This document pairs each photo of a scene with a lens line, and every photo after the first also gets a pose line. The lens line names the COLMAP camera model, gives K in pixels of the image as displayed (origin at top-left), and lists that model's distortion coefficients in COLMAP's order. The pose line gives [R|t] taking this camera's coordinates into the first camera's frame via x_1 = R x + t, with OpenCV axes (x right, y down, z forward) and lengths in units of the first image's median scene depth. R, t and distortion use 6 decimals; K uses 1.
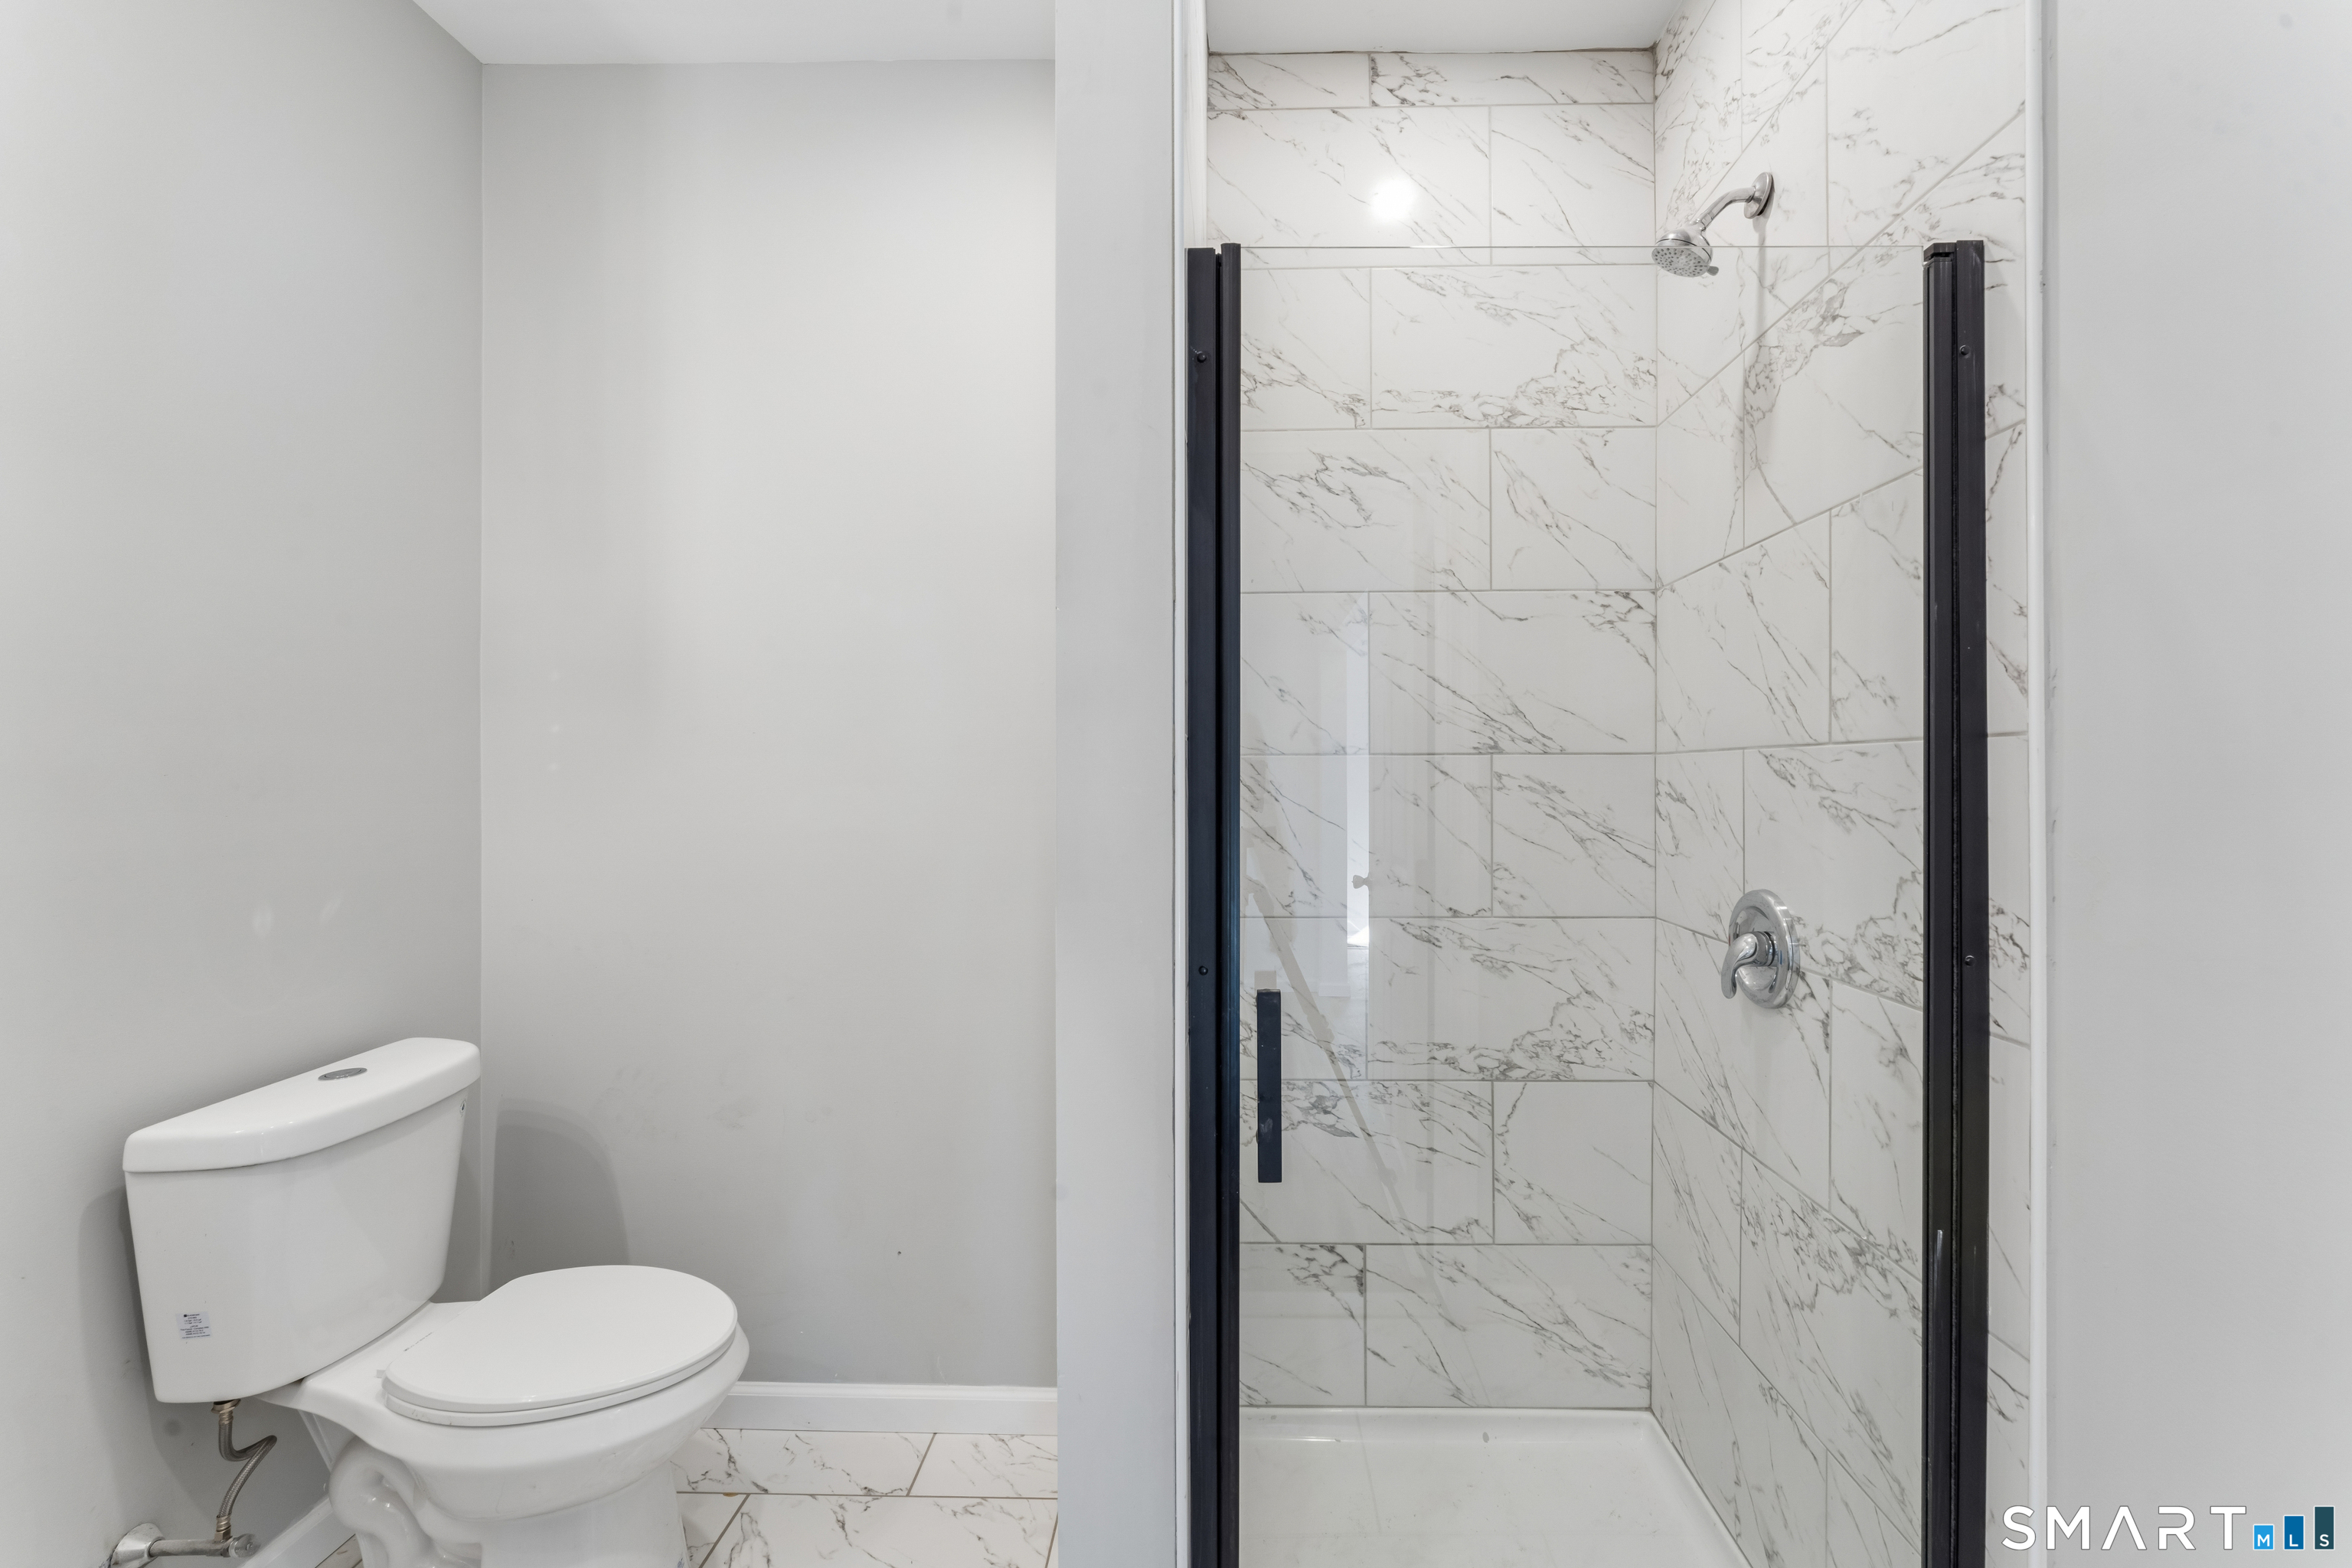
lens RADIAL K [[957.5, 0, 1240.9], [0, 957.5, 781.9], [0, 0, 1]] dist [-0.007153, 0.001487]
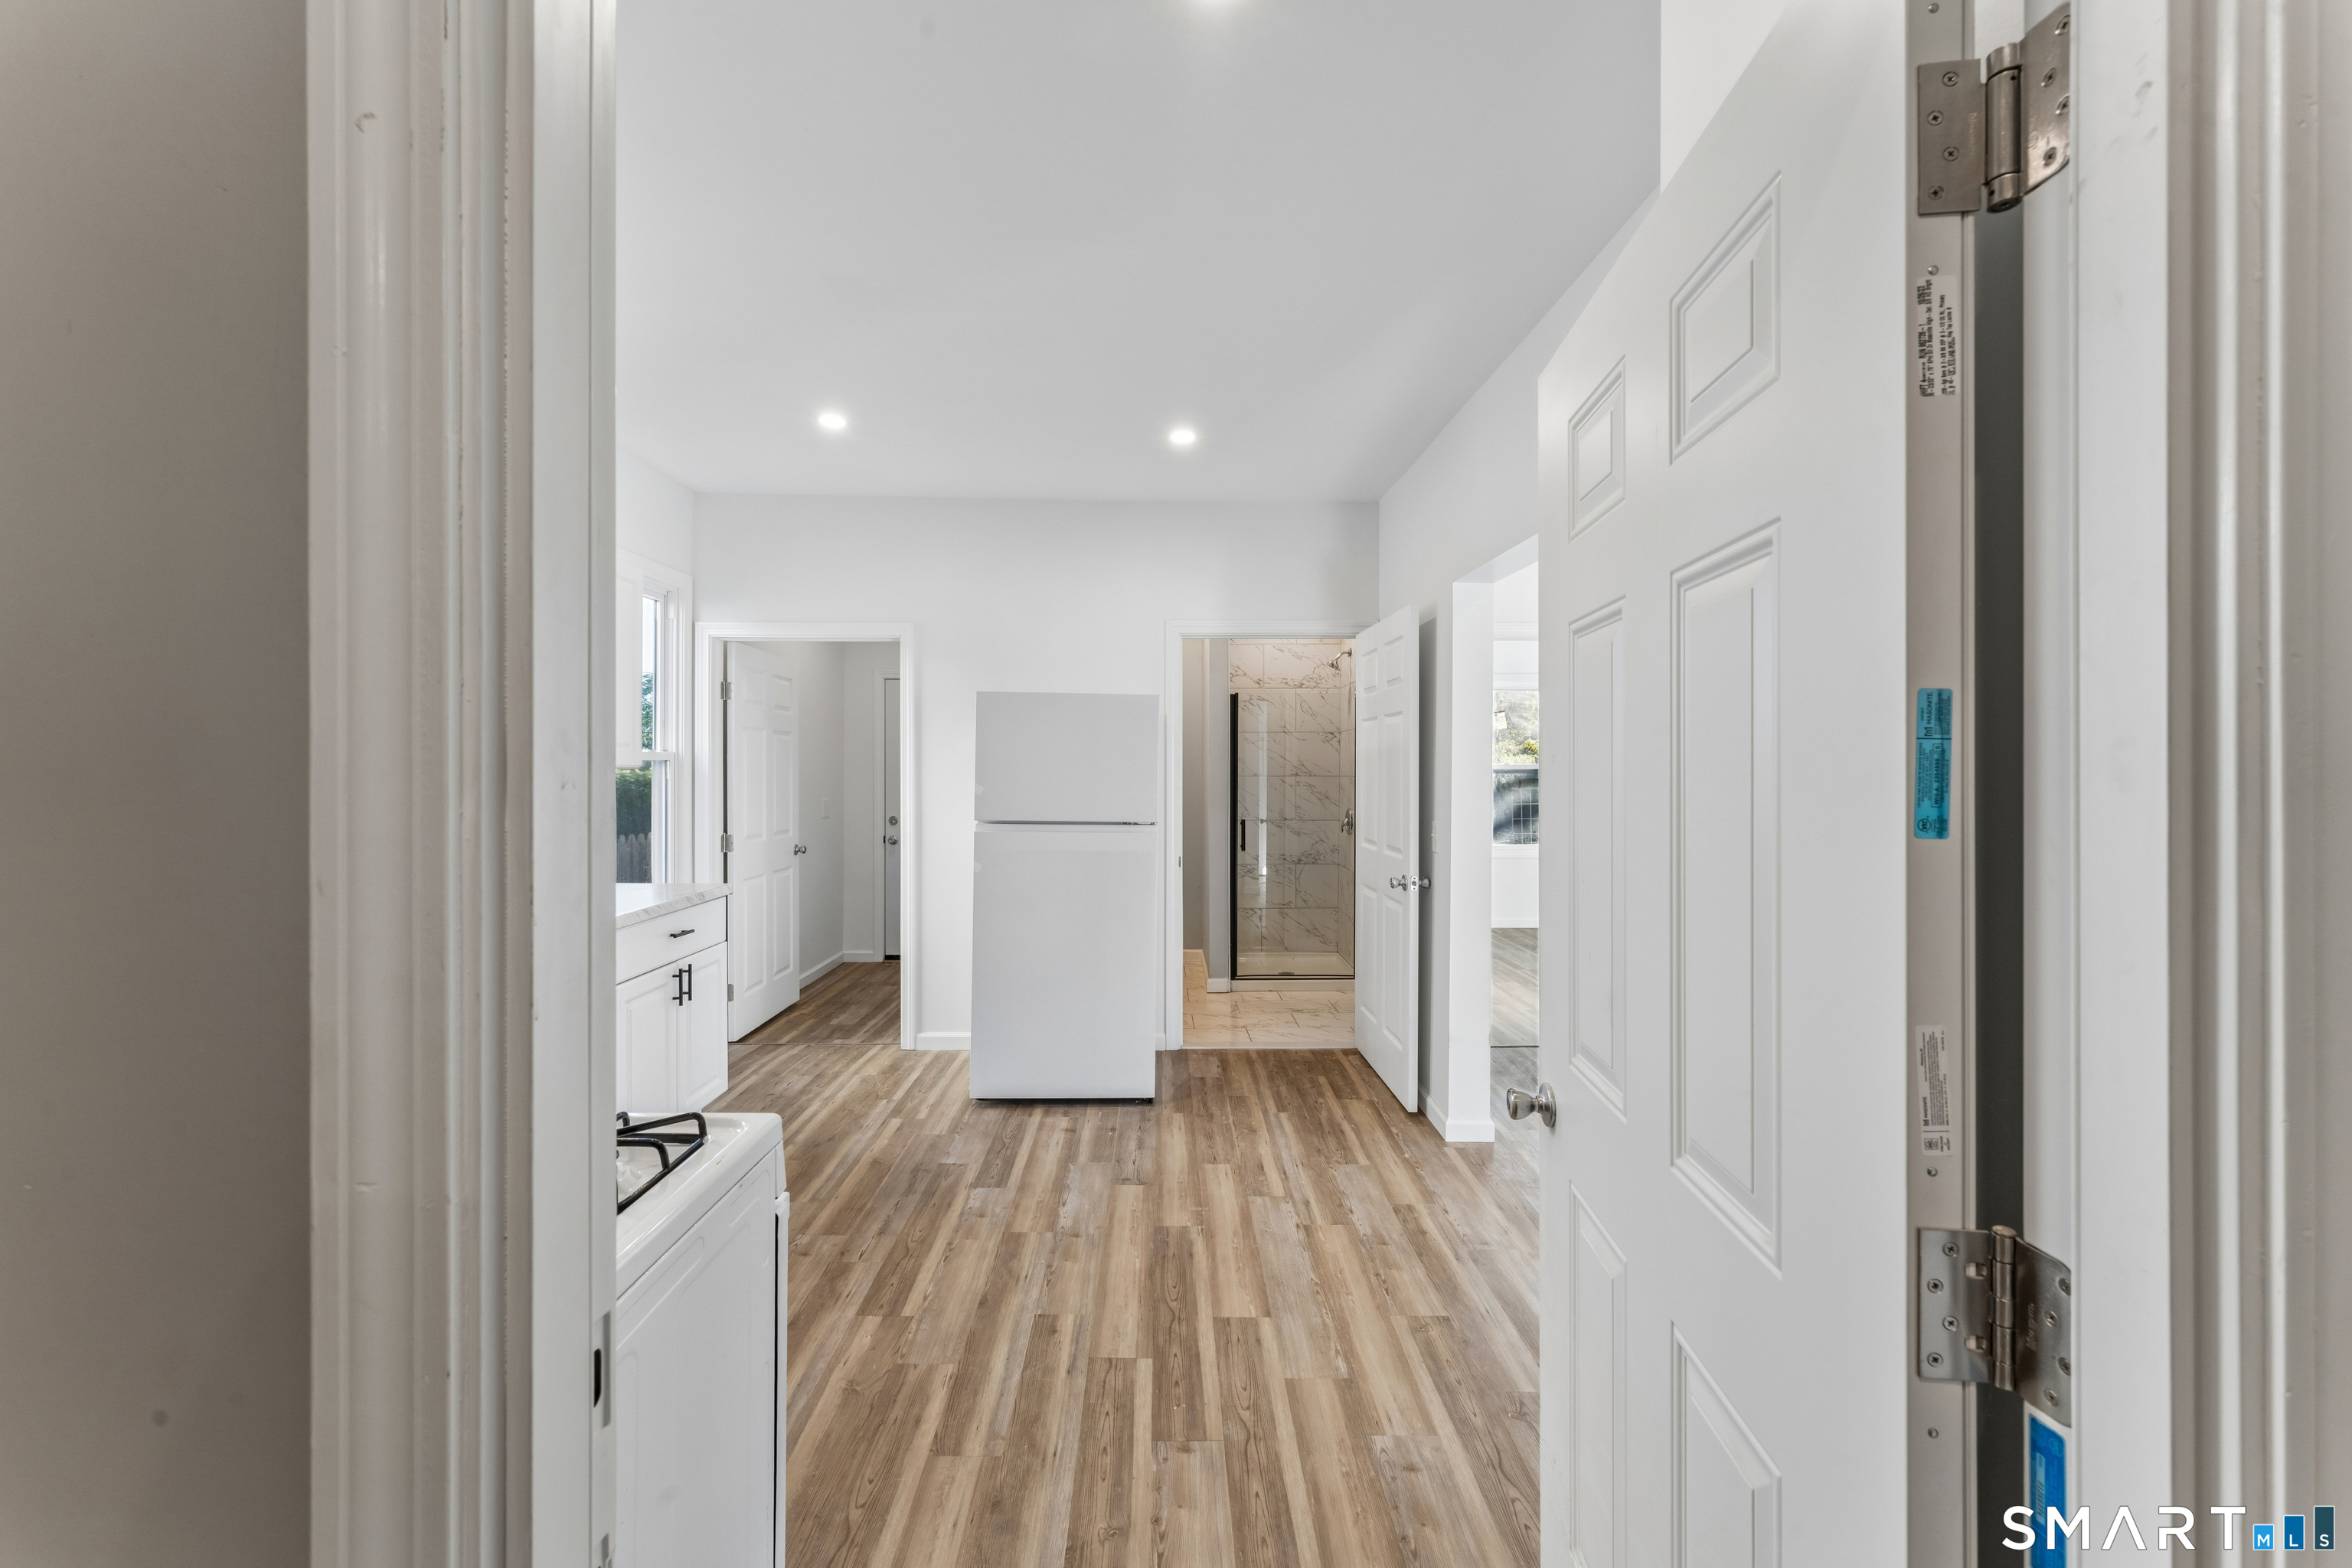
lens RADIAL K [[957.5, 0, 1171.5], [0, 957.5, 772.5], [0, 0, 1]] dist [-0.007153, 0.001487]
pose [[0.999942, 0.003925, 0.010022, -0.309780], [-0.003878, 0.999981, -0.004734, -0.029360], [-0.010041, 0.004695, 0.999939, -3.242779]]
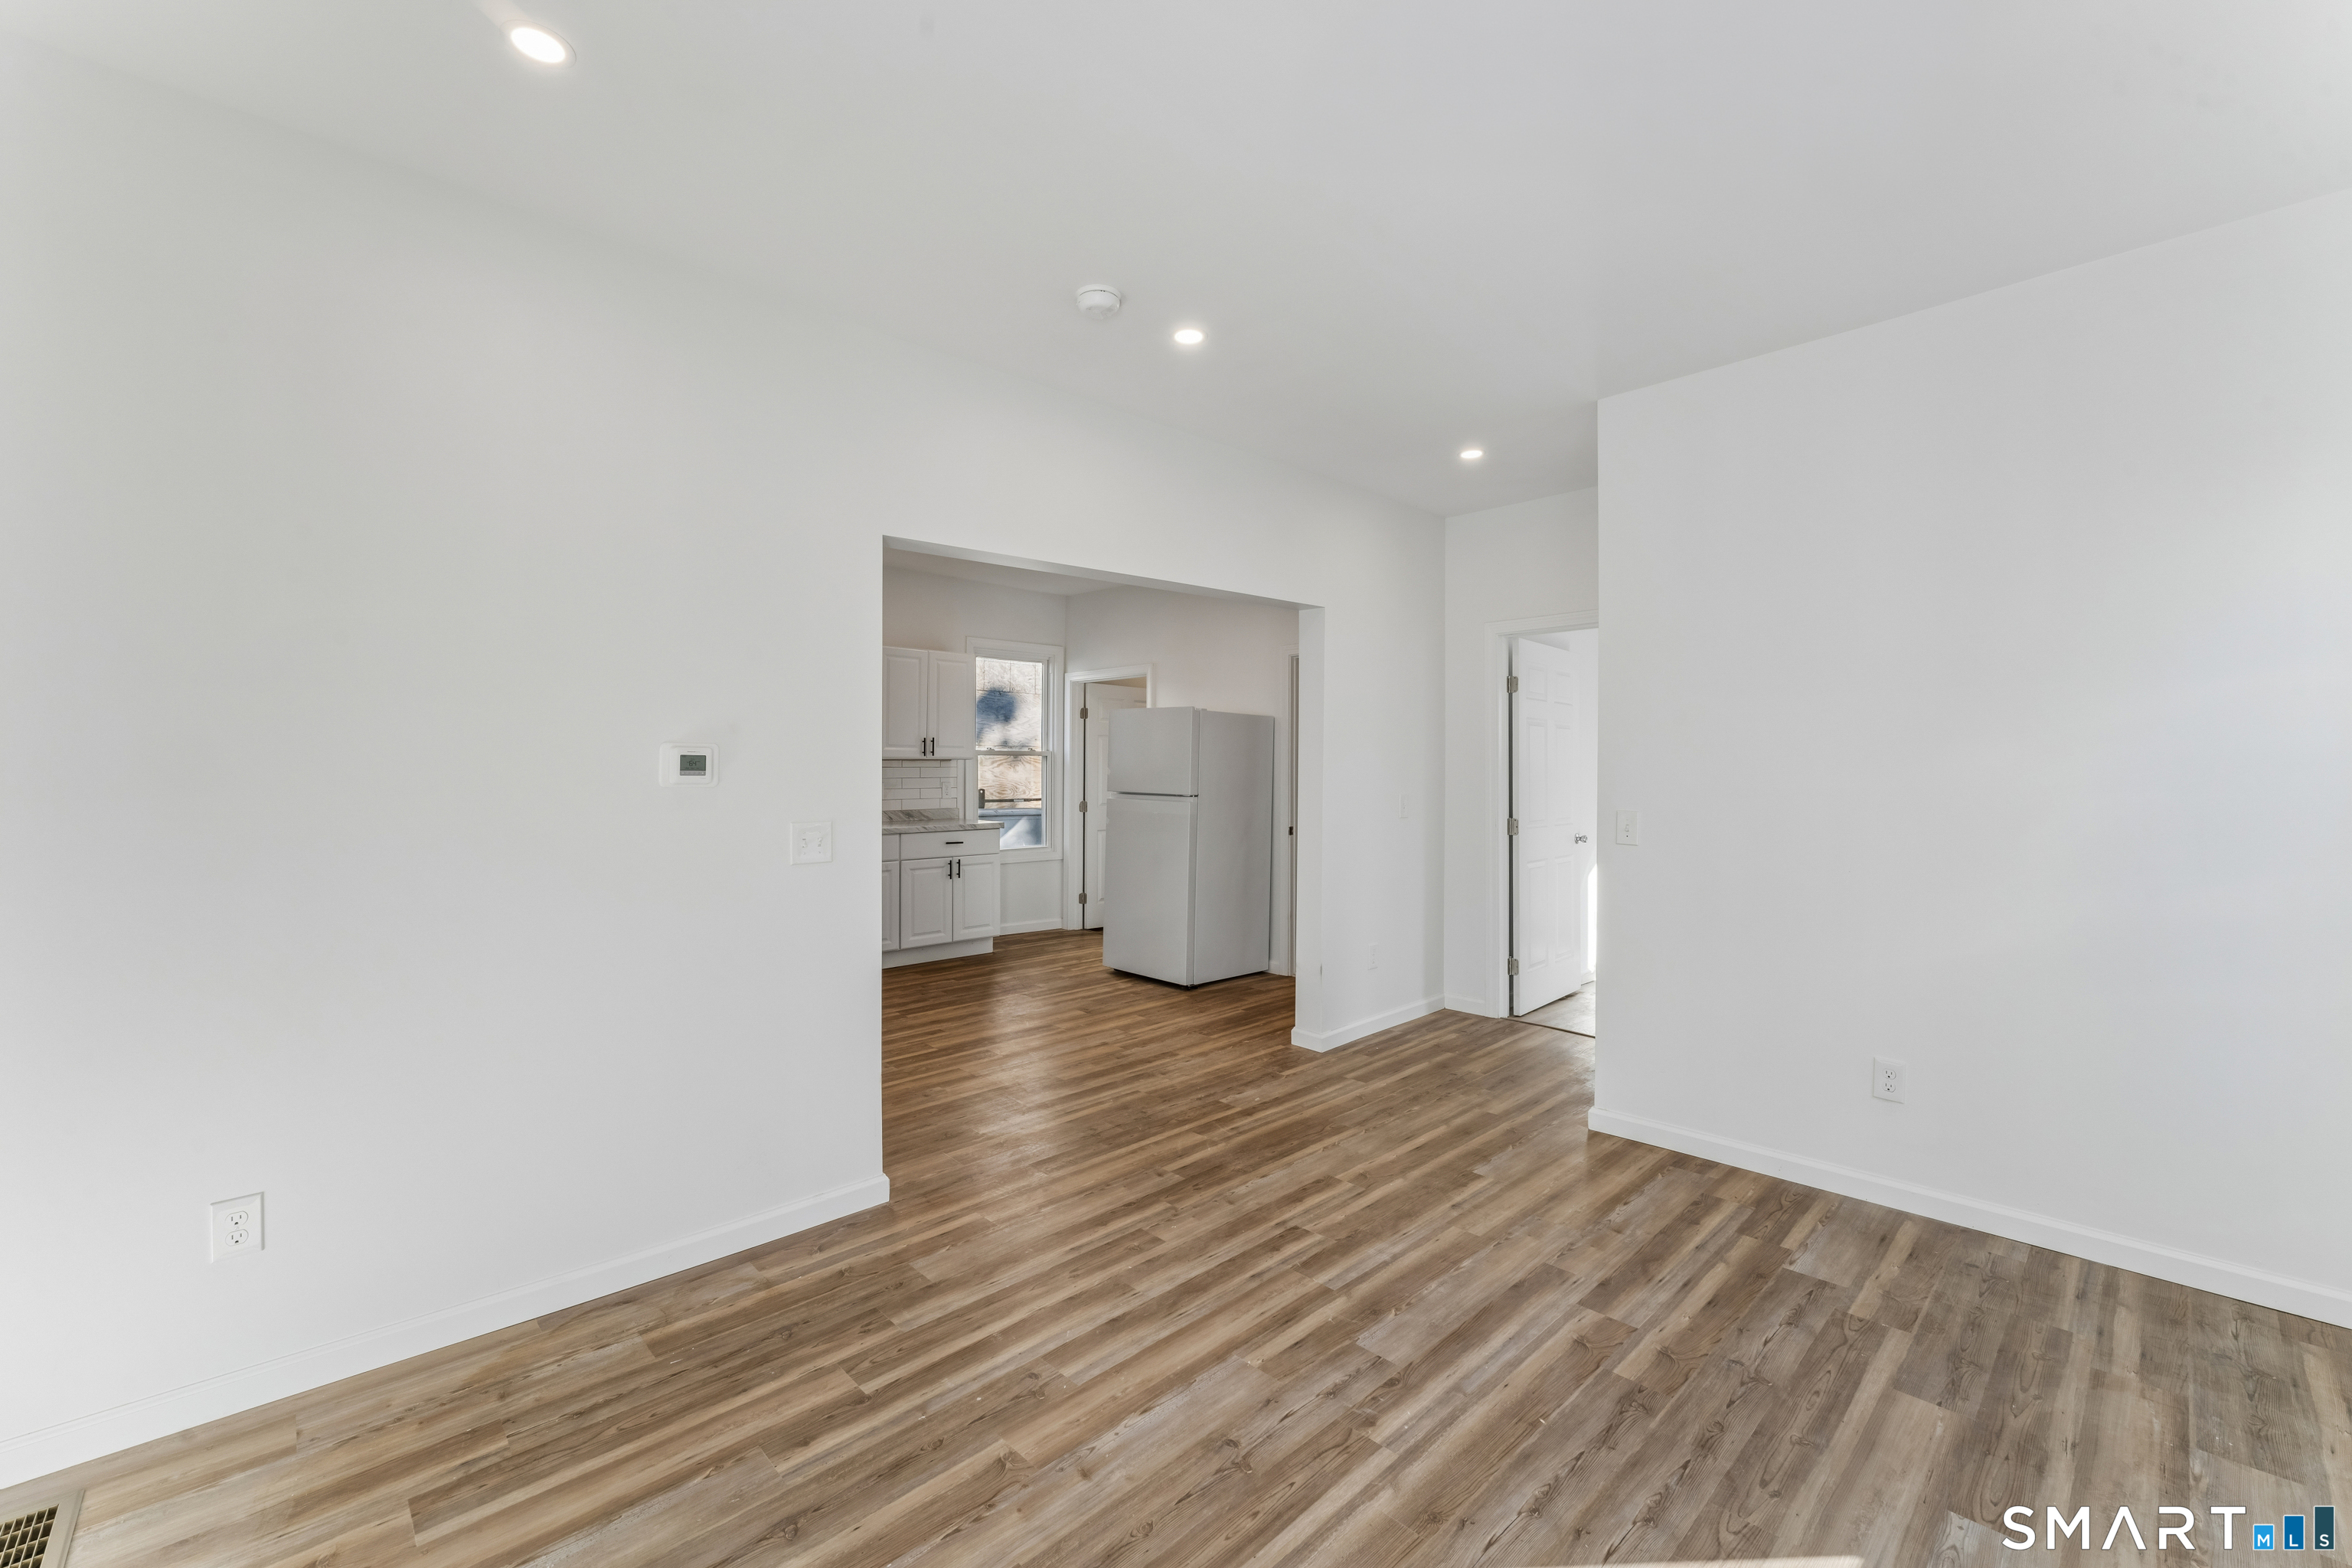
lens RADIAL K [[957.5, 0, 1182.3], [0, 957.5, 794.9], [0, 0, 1]] dist [-0.007153, 0.001487]
pose [[0.688408, 0.025944, -0.724860, 2.330046], [-0.016935, 0.999663, 0.019697, 0.015644], [0.725126, -0.001284, 0.688615, -3.245805]]
